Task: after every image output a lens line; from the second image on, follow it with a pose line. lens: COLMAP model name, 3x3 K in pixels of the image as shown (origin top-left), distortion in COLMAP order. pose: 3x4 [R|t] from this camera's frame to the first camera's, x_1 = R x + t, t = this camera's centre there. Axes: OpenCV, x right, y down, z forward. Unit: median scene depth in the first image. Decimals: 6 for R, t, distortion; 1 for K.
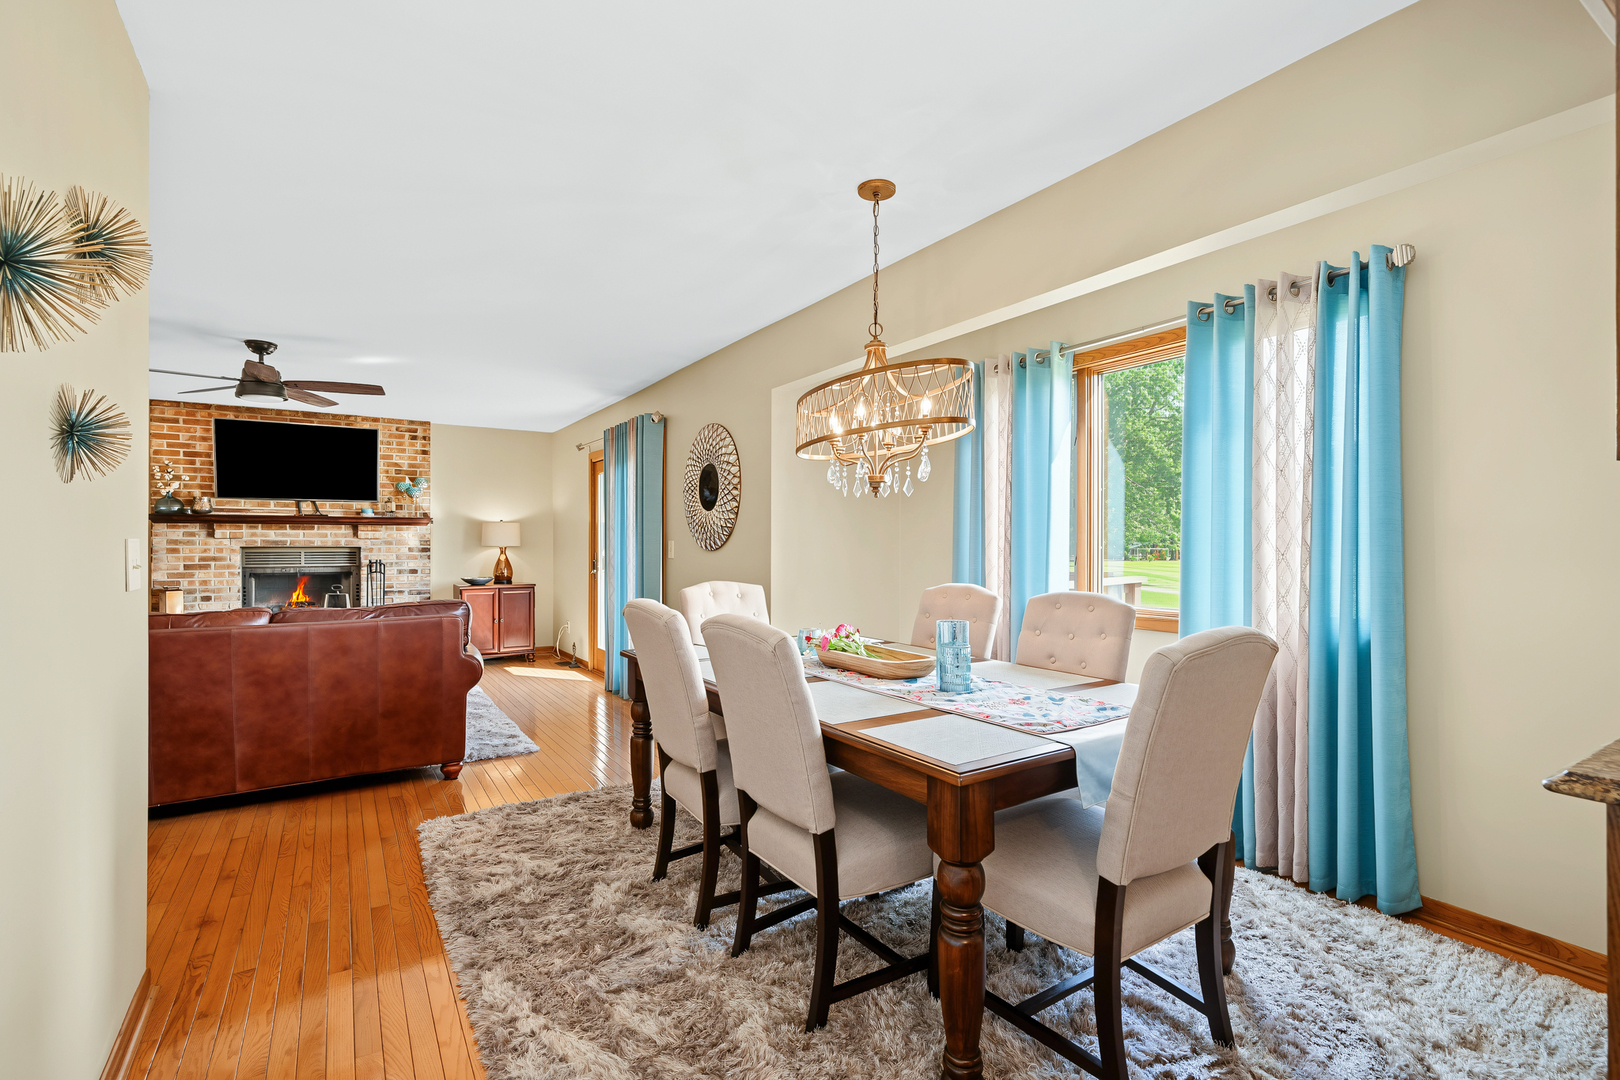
lens RADIAL K [[735.3, 0, 801.3], [0, 735.3, 546.6], [0, 0, 1]] dist [0.001916, 0.000187]
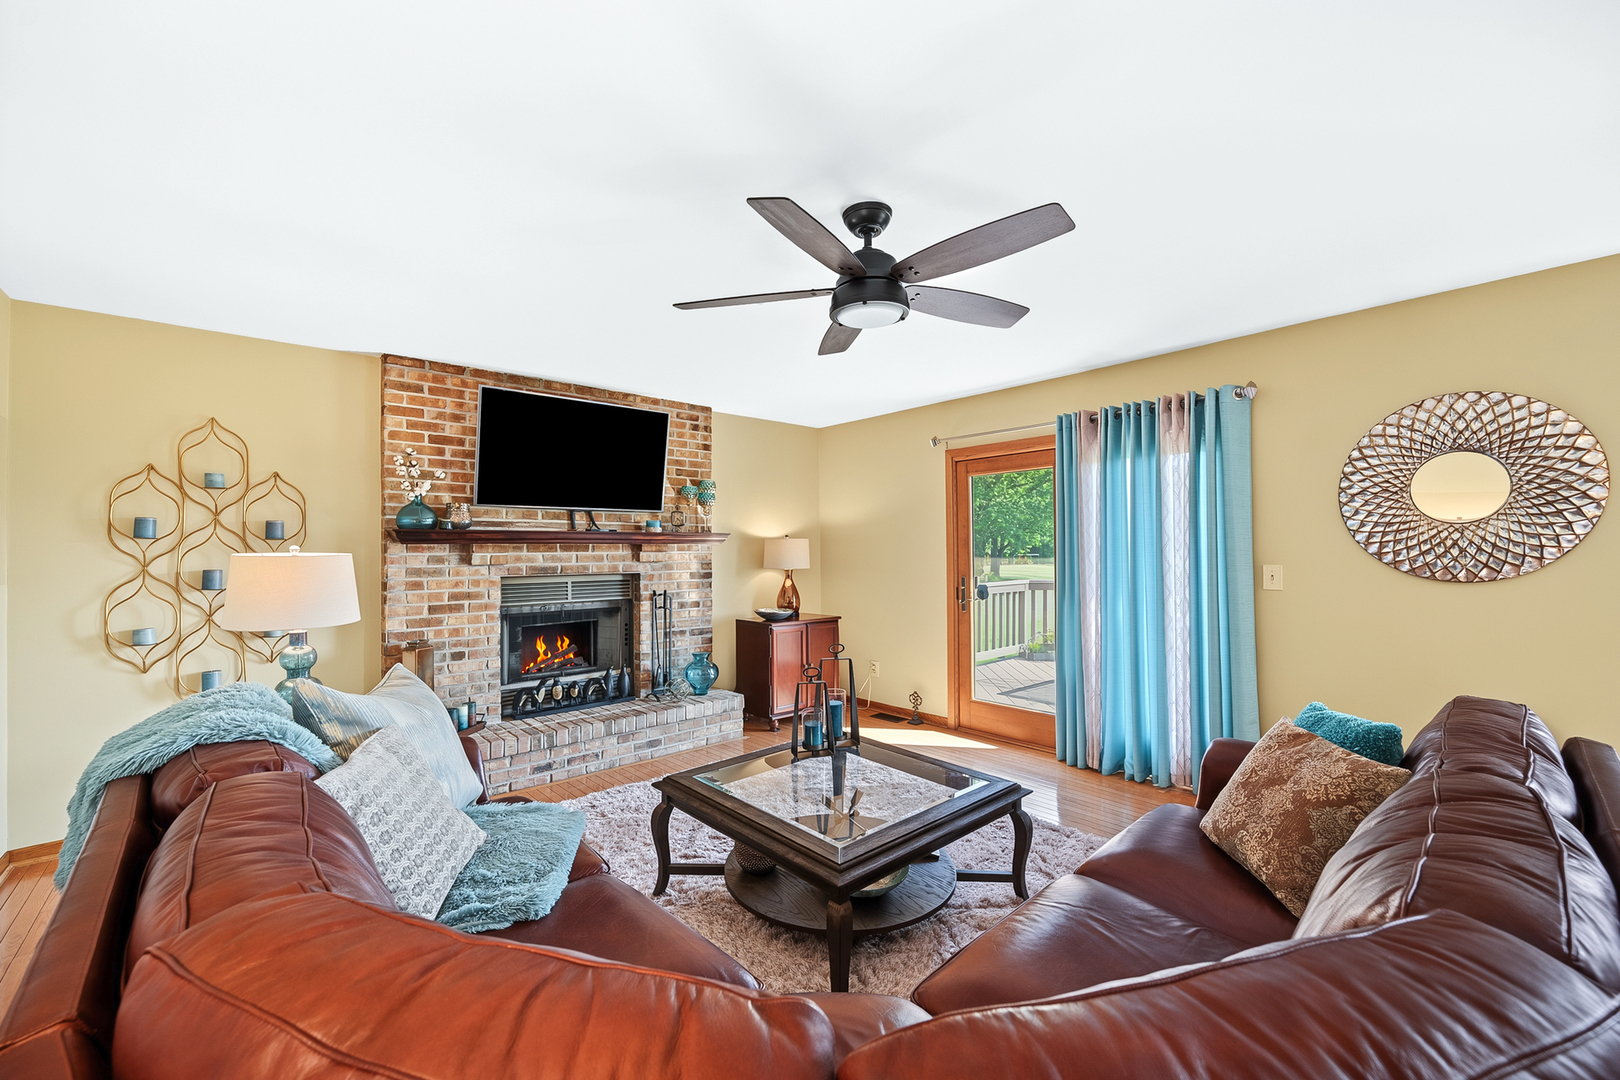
lens RADIAL K [[652.1, 0, 805.1], [0, 652.1, 543.6], [0, 0, 1]] dist [-0.001395, 0.000597]
pose [[0.987710, -0.007266, 0.156126, -0.567353], [0.010272, 0.999777, -0.018458, -0.016572], [-0.155957, 0.019835, 0.987565, 0.350888]]
